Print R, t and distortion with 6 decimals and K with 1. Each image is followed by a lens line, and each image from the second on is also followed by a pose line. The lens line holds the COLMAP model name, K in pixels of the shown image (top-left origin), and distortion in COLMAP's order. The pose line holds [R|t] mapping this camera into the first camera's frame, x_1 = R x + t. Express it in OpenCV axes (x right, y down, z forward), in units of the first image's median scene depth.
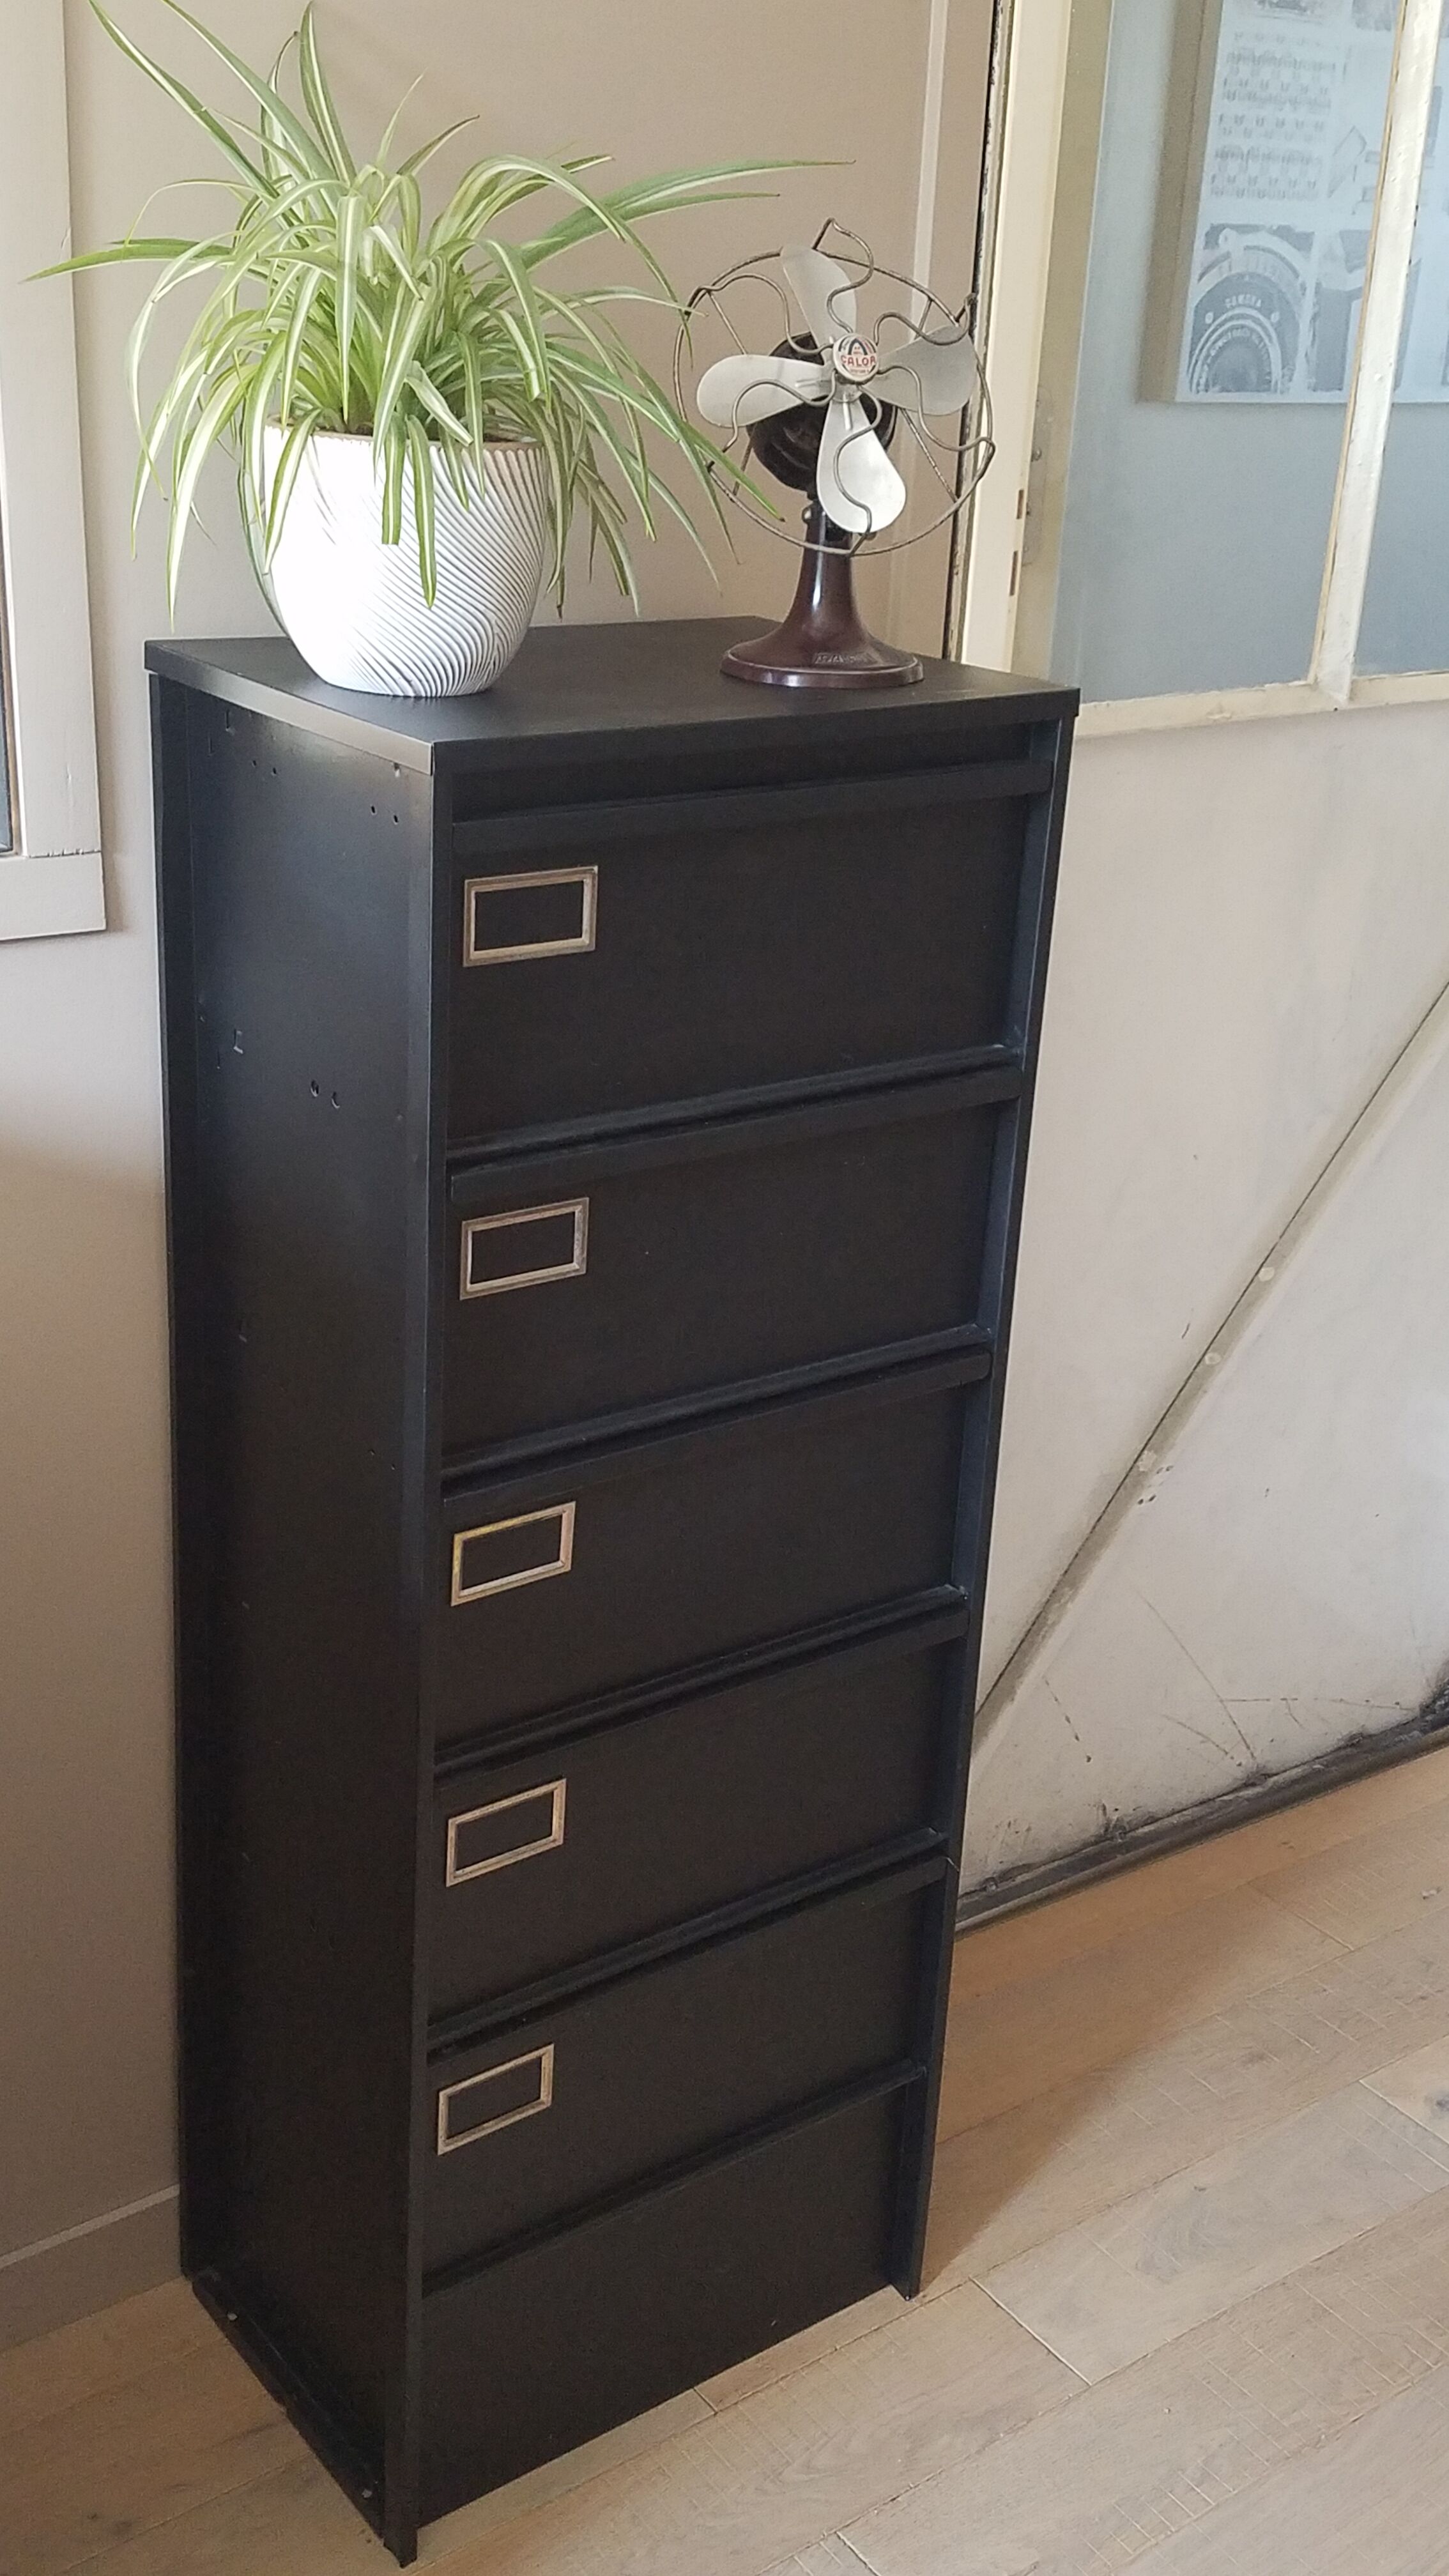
lens RADIAL K [[2598.1, 0, 724.5], [0, 2598.1, 1288.0], [0, 0, 1]] dist [0.292987, -0.589272]
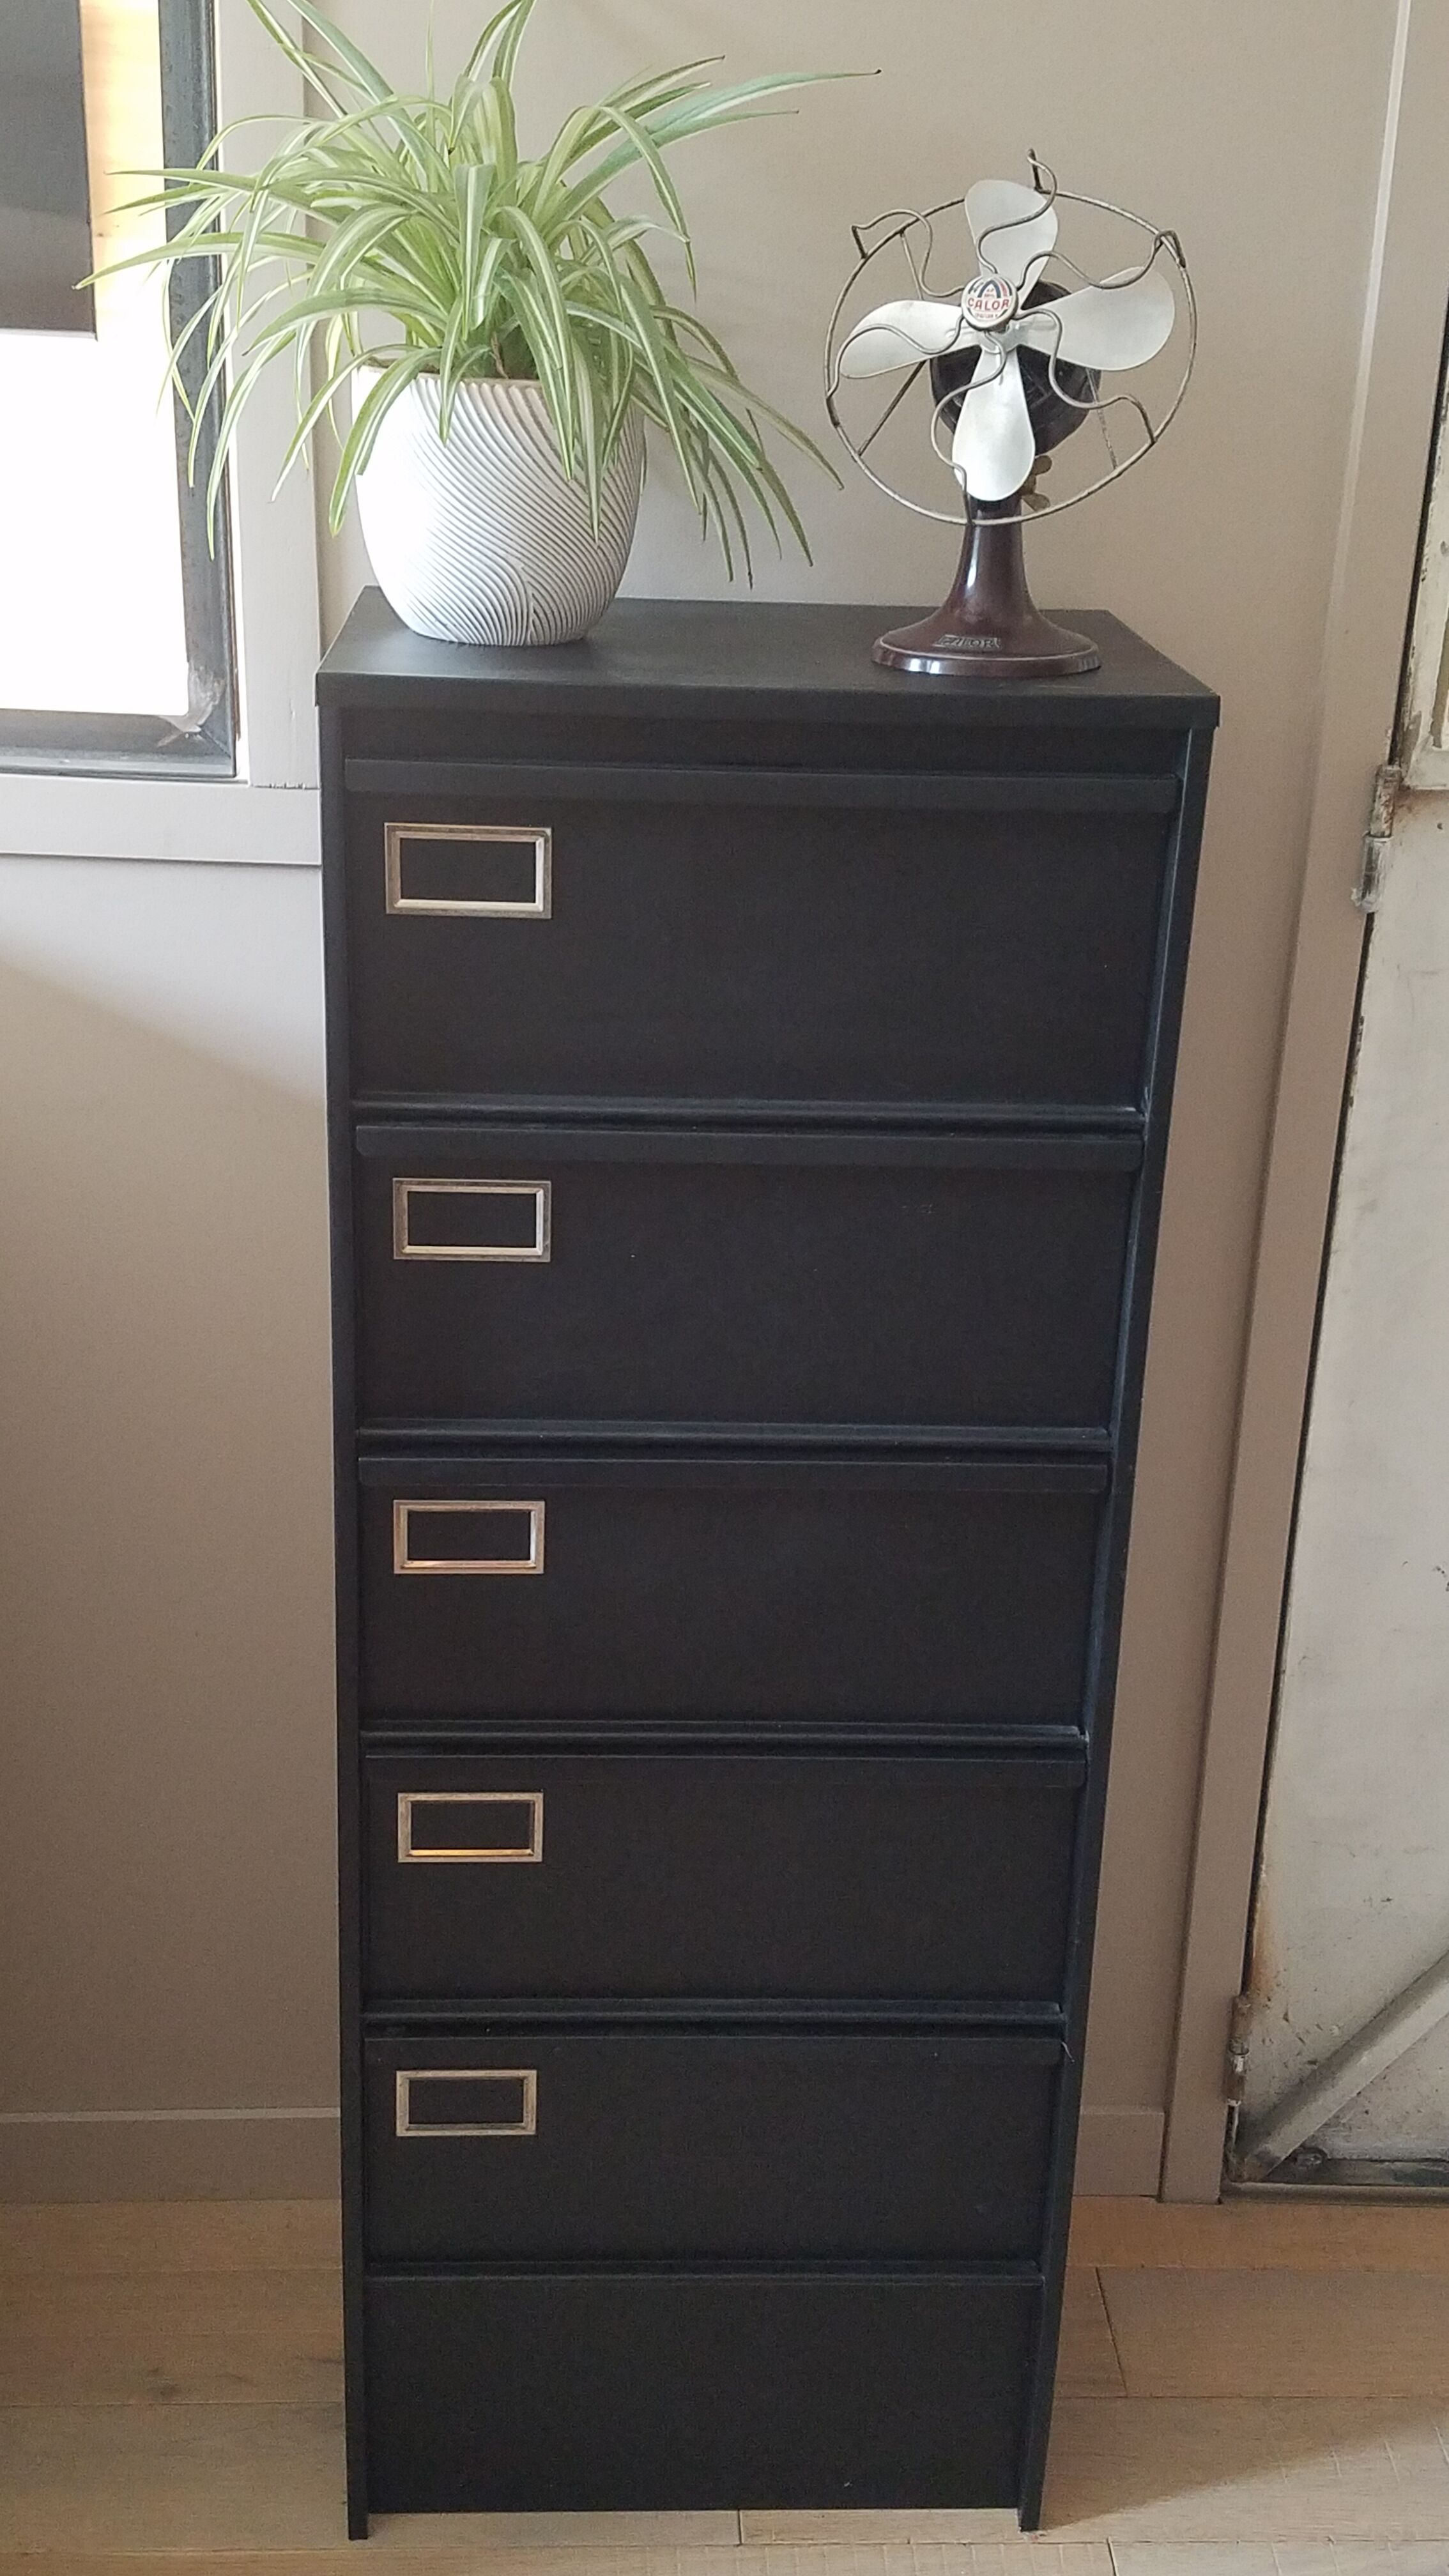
lens RADIAL K [[2598.1, 0, 724.5], [0, 2598.1, 1288.0], [0, 0, 1]] dist [0.292987, -0.589272]
pose [[0.837353, 0.187429, -0.513528, 0.471632], [-0.200470, 0.979225, 0.030517, -0.036617], [0.508579, 0.077394, 0.857530, 0.211715]]
